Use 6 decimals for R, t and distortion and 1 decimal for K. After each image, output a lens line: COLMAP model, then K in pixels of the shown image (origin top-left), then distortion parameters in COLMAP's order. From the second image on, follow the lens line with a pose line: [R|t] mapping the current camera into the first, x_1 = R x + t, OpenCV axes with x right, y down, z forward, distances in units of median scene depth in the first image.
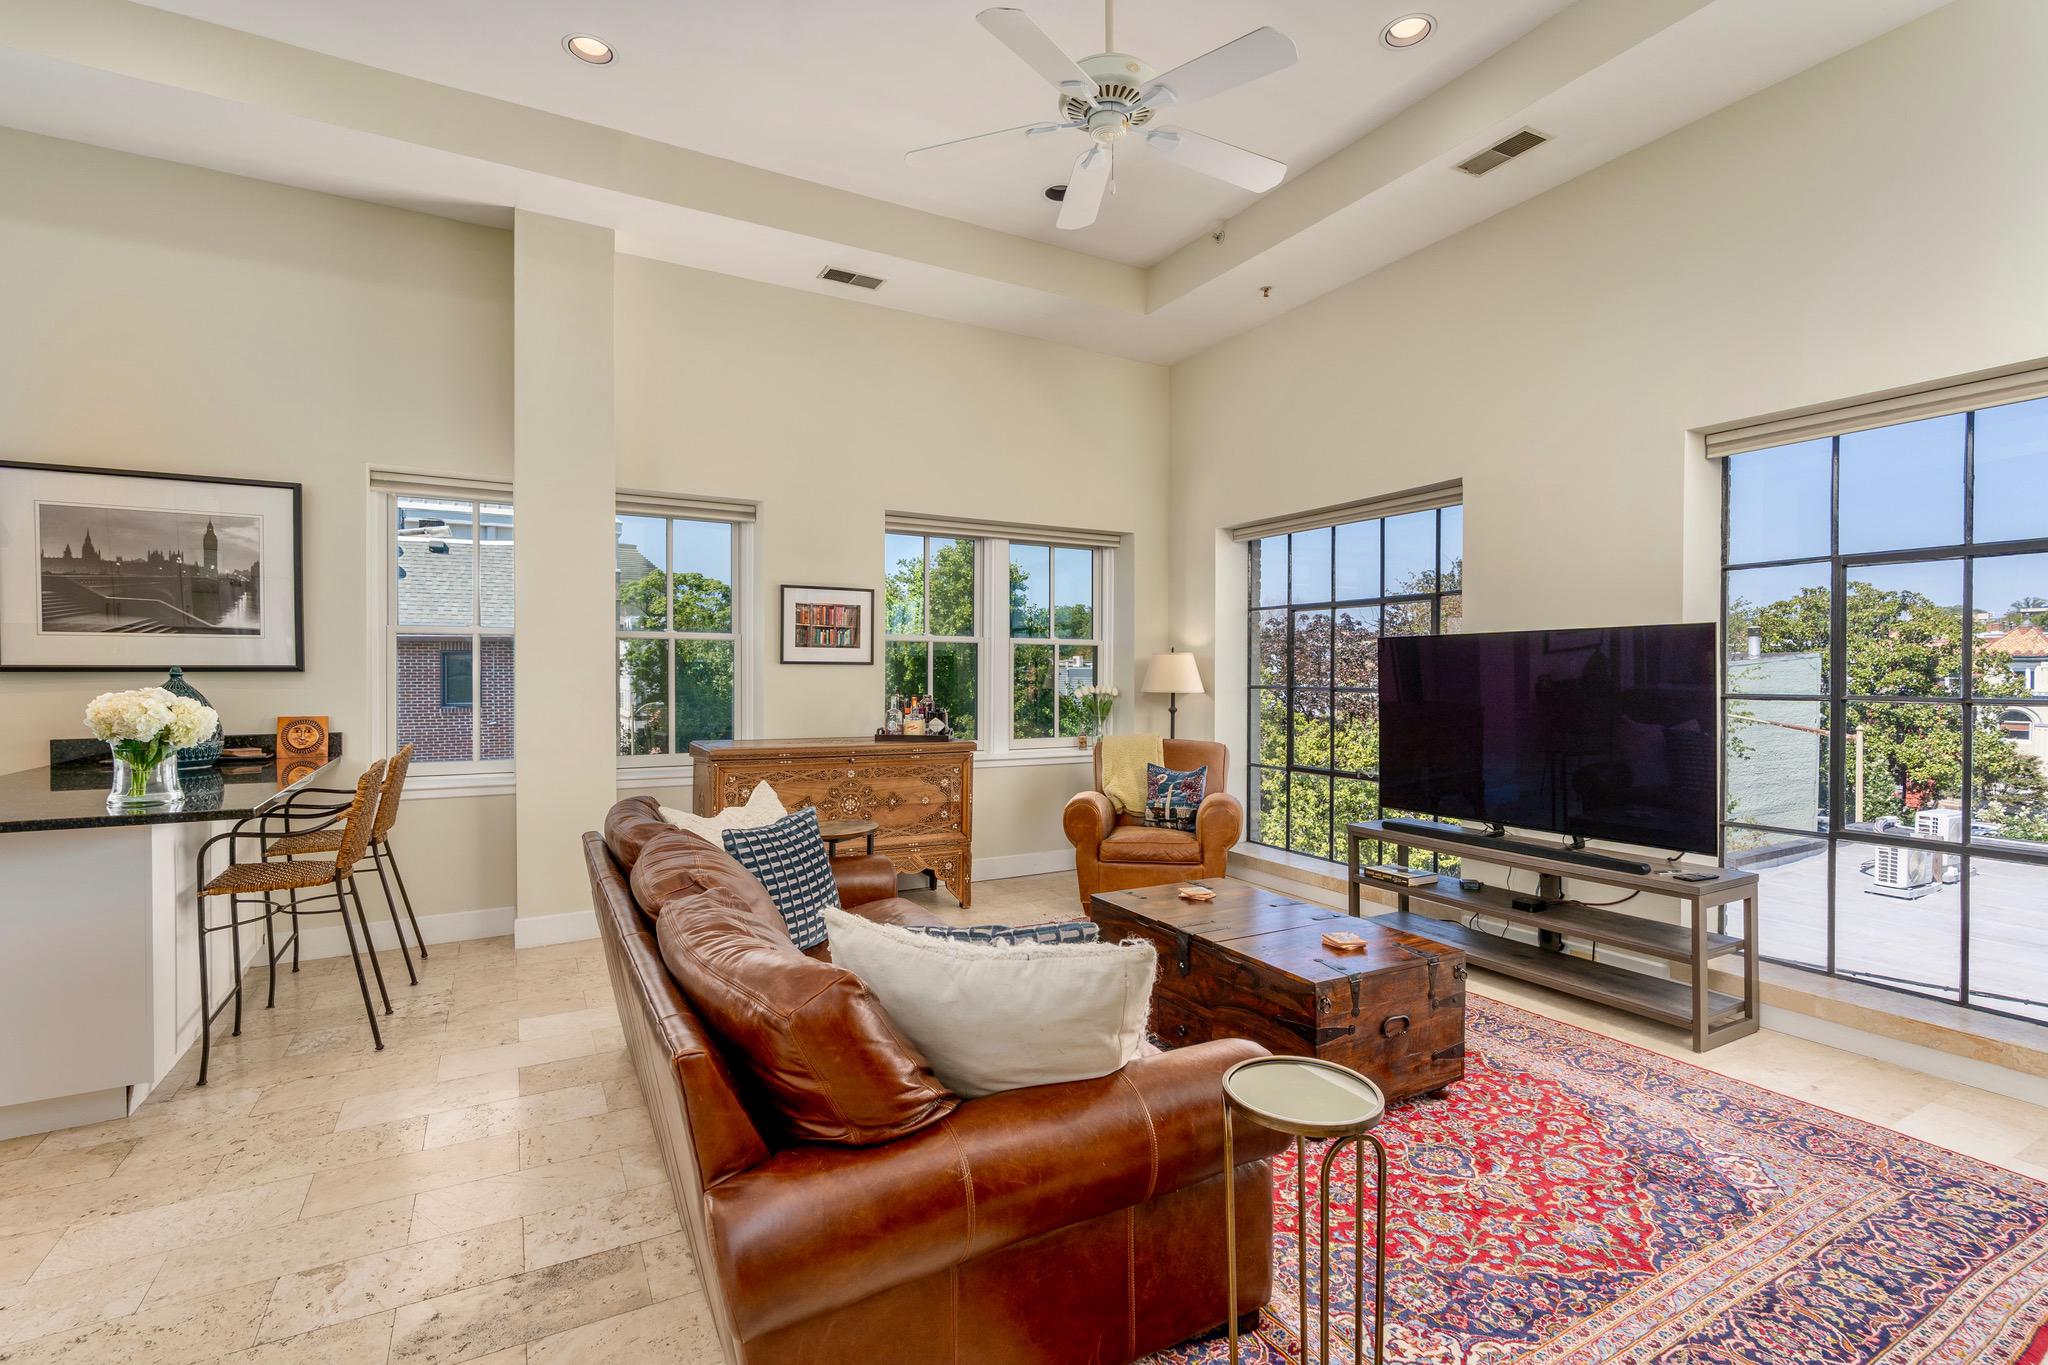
lens RADIAL K [[943.1, 0, 995.5], [0, 943.1, 684.4], [0, 0, 1]] dist [-0.000735, -0.000180]
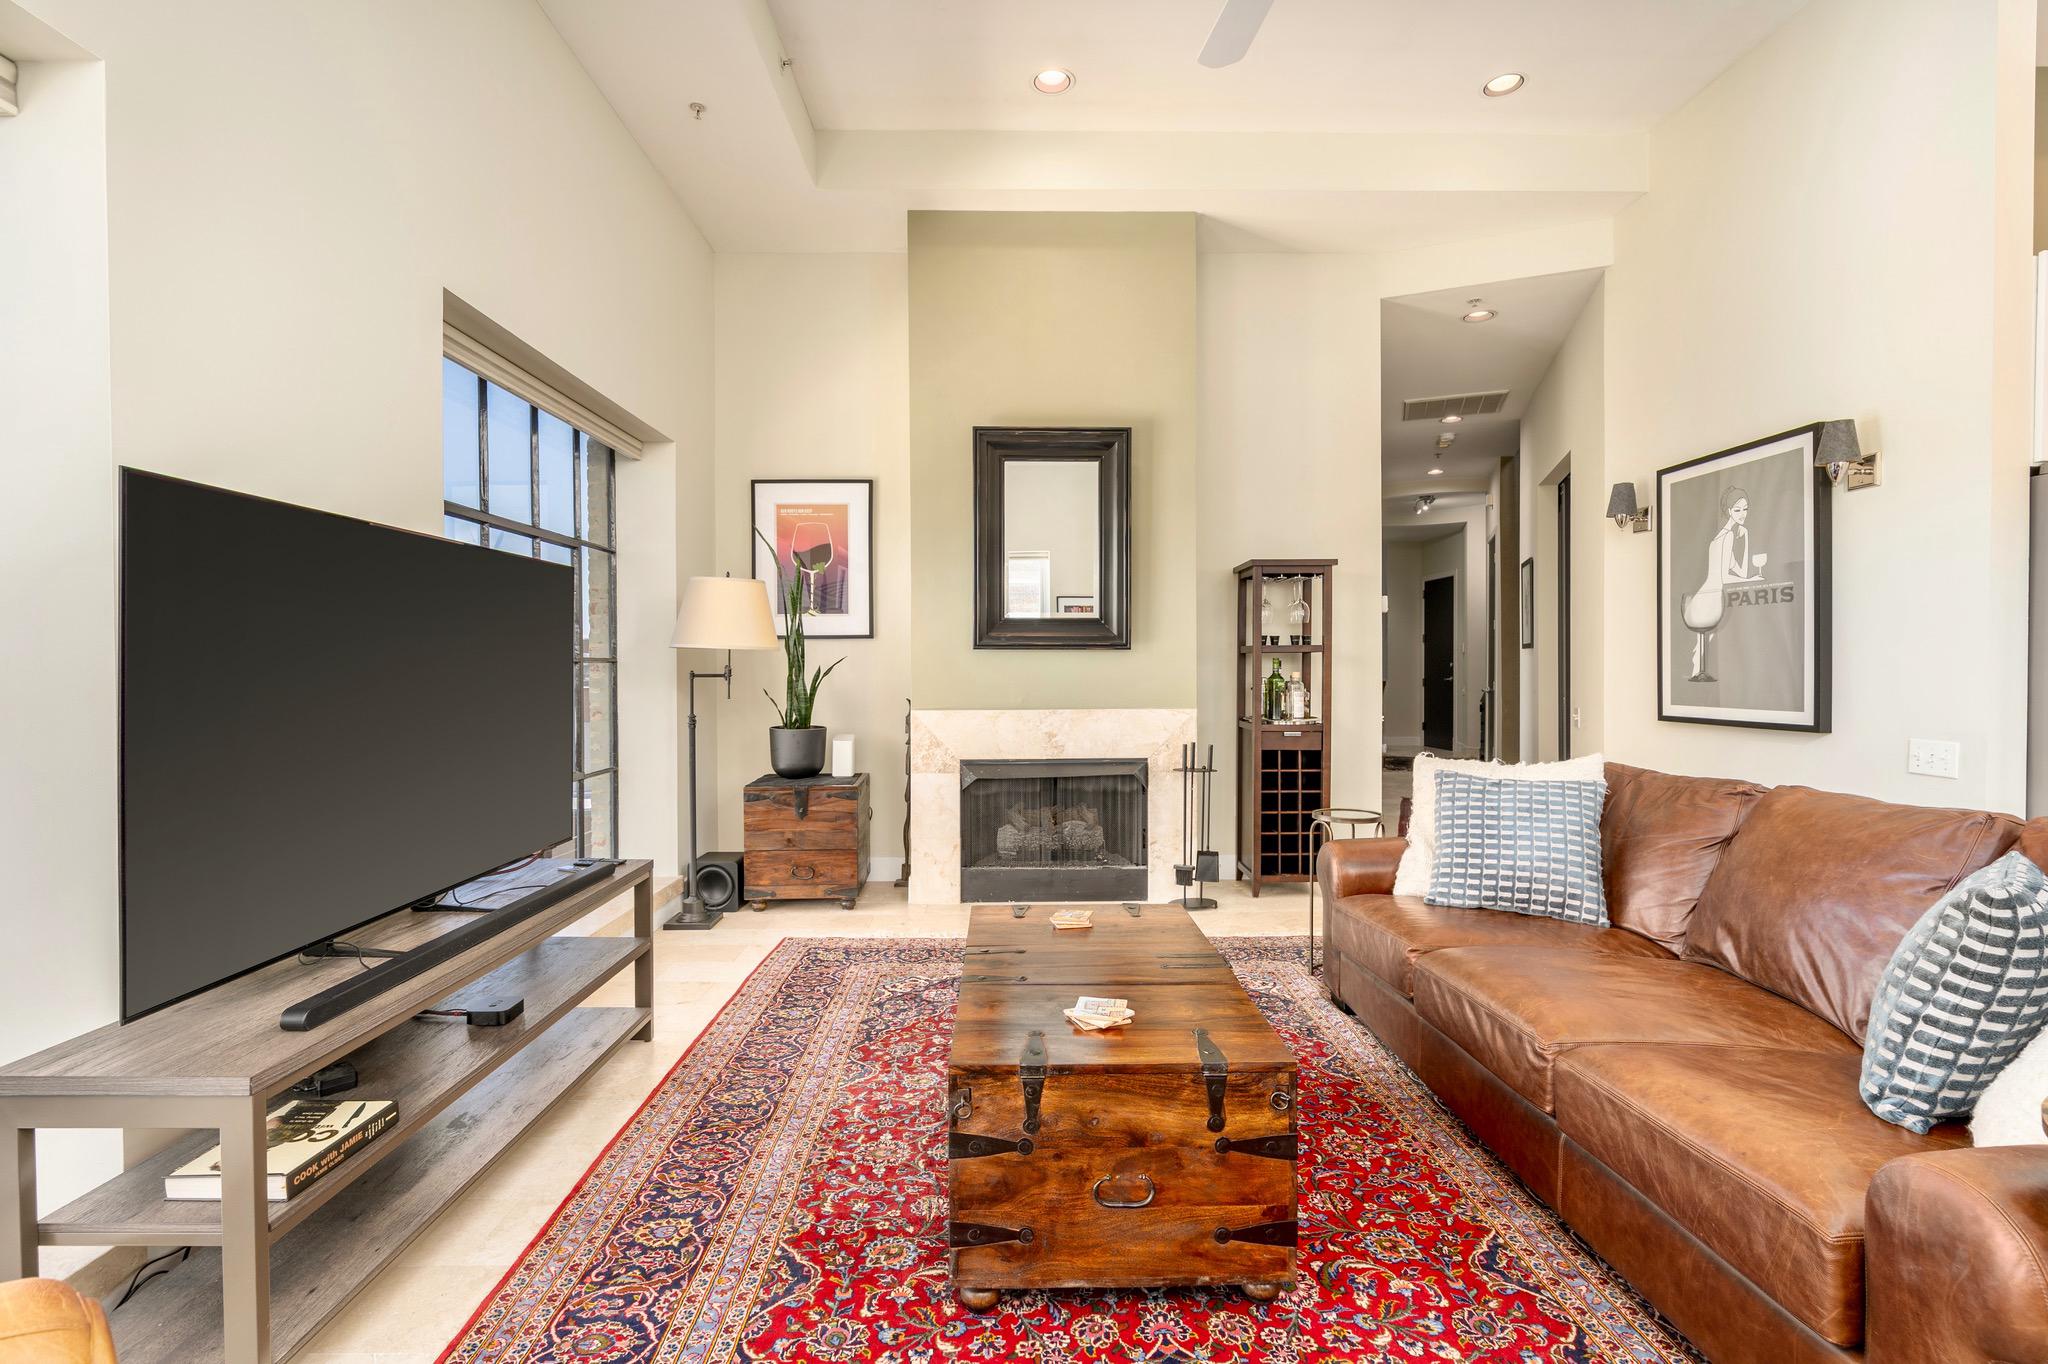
lens RADIAL K [[943.7, 0, 996.2], [0, 943.7, 686.8], [0, 0, 1]] dist [-0.002397, 0.000546]
pose [[-0.885770, -0.004505, 0.464102, 0.011728], [0.013111, 0.999311, 0.034723, 0.012929], [-0.463939, 0.036842, -0.885101, 1.412434]]
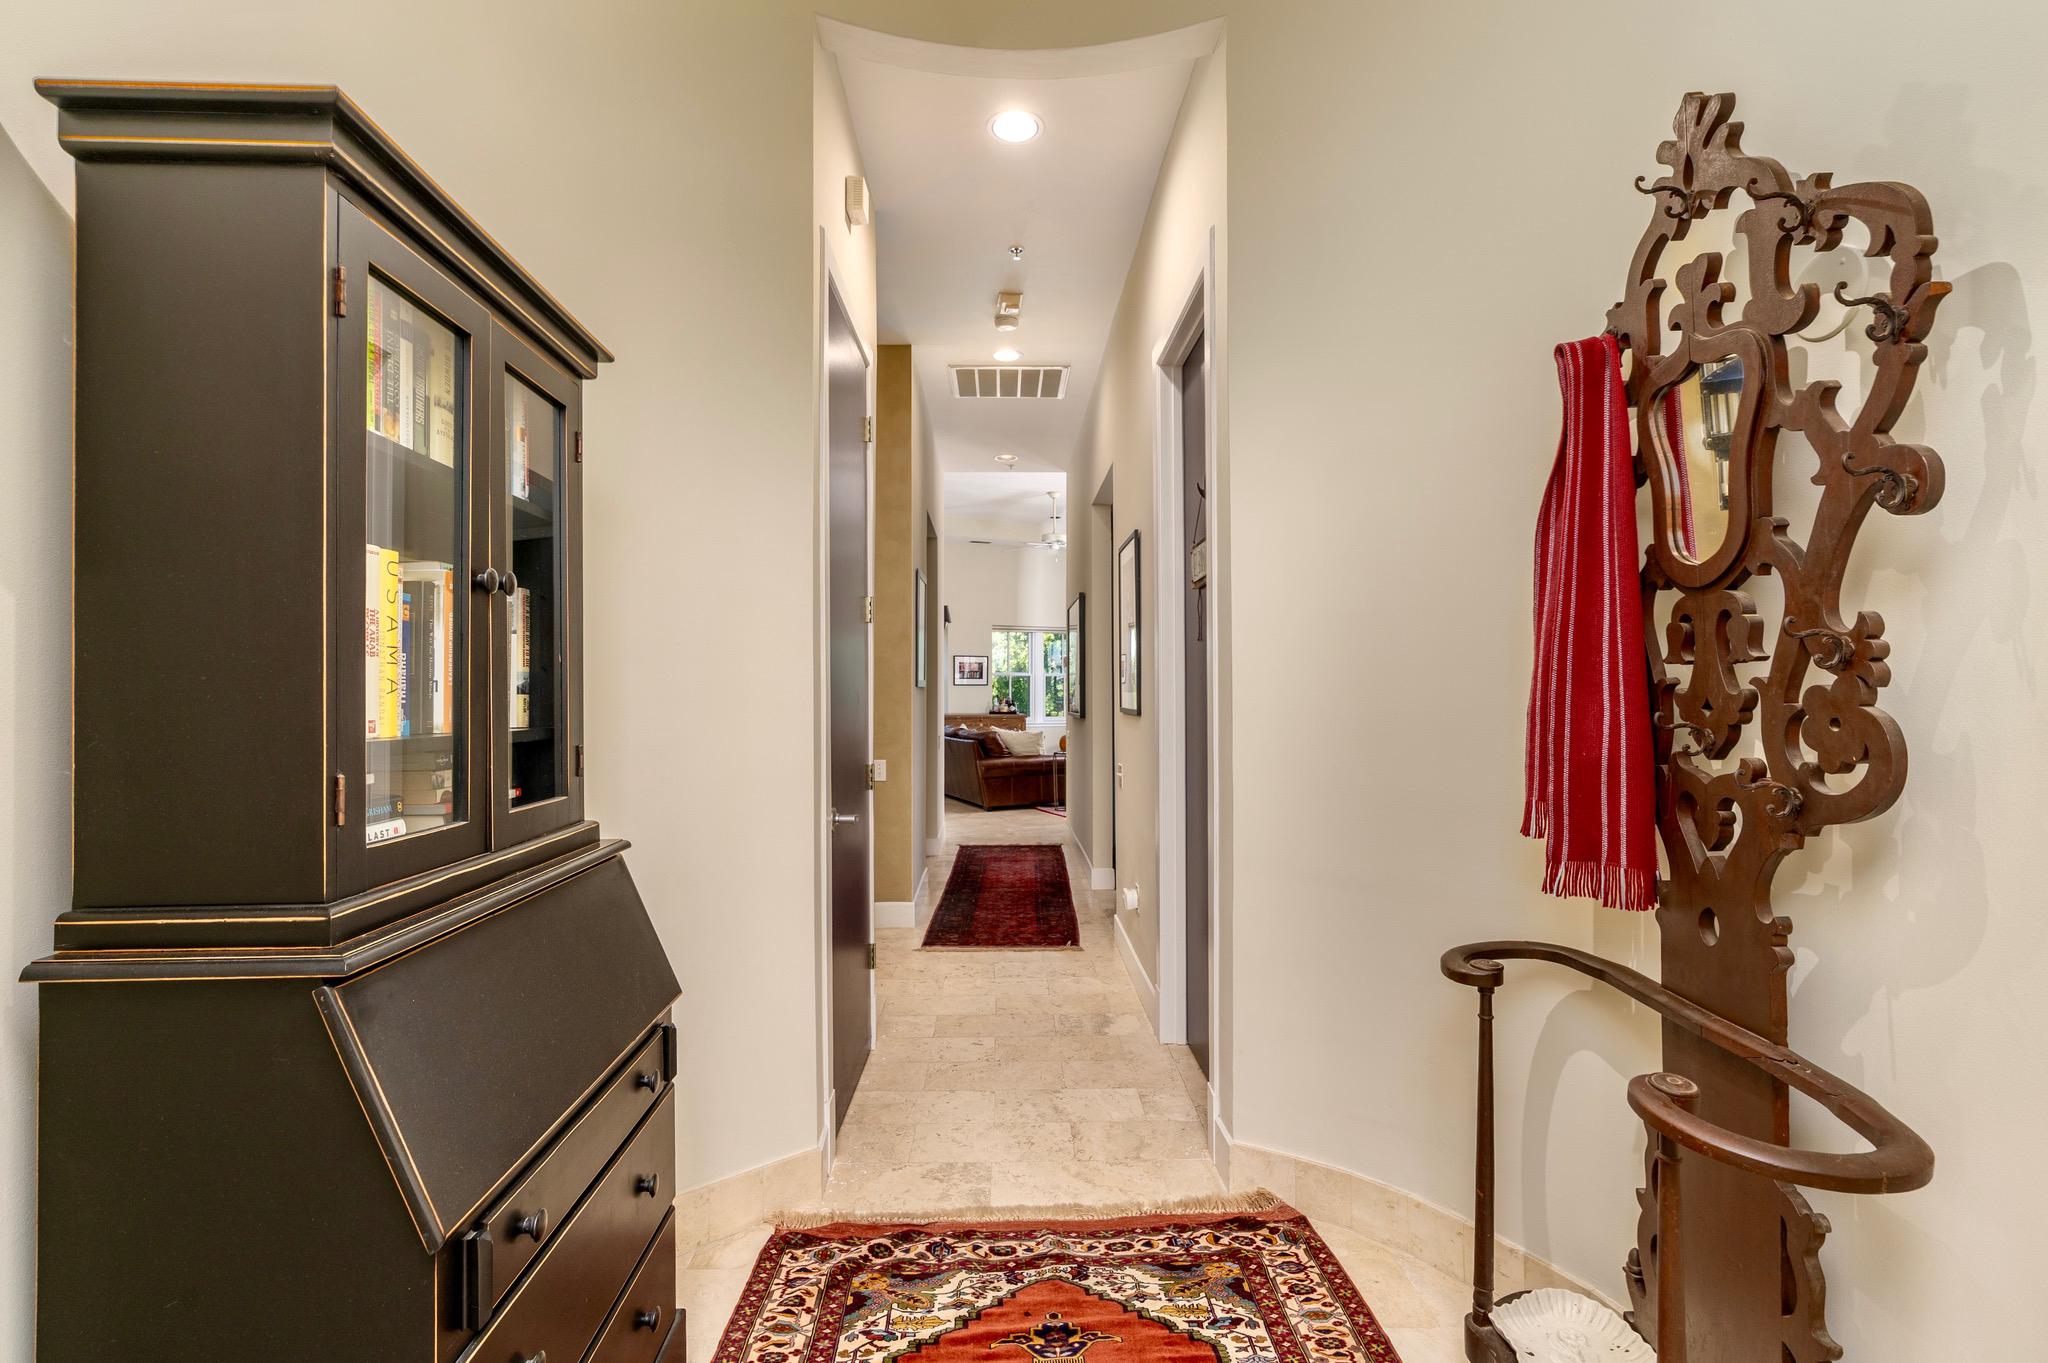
lens RADIAL K [[943.7, 0, 996.2], [0, 943.7, 686.3], [0, 0, 1]] dist [-0.002397, 0.000546]
pose [[0.996004, -0.003465, -0.089244, 0.183933], [0.001691, 0.999799, -0.019953, 0.048778], [0.089295, 0.019722, 0.995810, -2.351531]]
